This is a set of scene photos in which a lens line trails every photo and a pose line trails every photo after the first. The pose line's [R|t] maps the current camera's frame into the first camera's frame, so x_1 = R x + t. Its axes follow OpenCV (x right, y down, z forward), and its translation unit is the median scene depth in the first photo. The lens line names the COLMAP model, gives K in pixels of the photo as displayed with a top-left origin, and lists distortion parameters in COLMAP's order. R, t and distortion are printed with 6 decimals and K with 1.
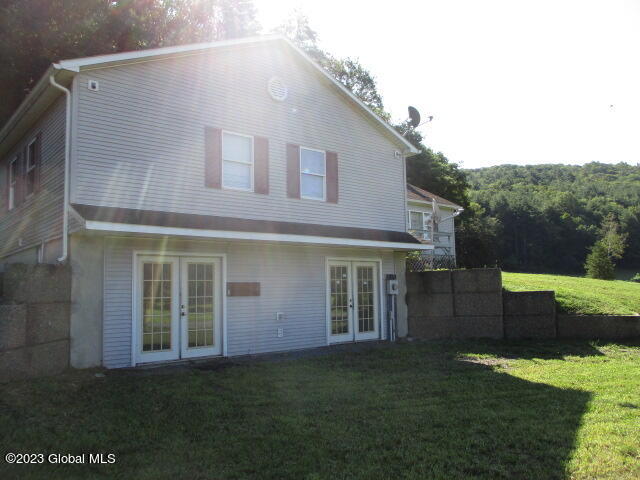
lens RADIAL K [[530.0, 0, 320.3], [0, 530.0, 239.9], [0, 0, 1]] dist [-0.016729, -0.003651]
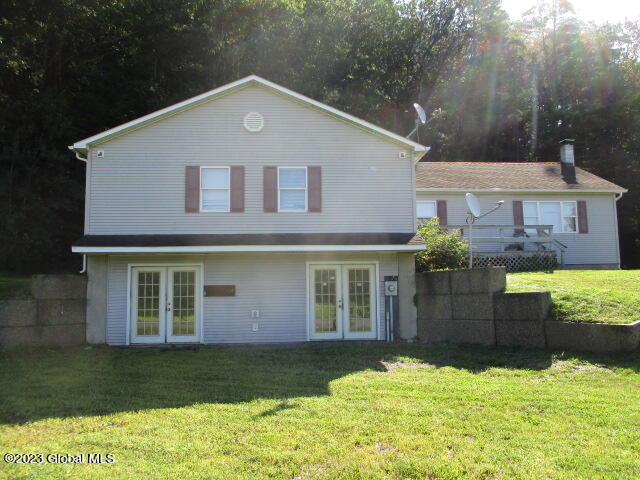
lens RADIAL K [[530.0, 0, 321.1], [0, 530.0, 241.2], [0, 0, 1]] dist [-0.016729, -0.003651]
pose [[0.808645, -0.056317, -0.585595, 0.679348], [0.056246, 0.998249, -0.018332, 0.010868], [0.585602, -0.018114, 0.810397, 0.113369]]
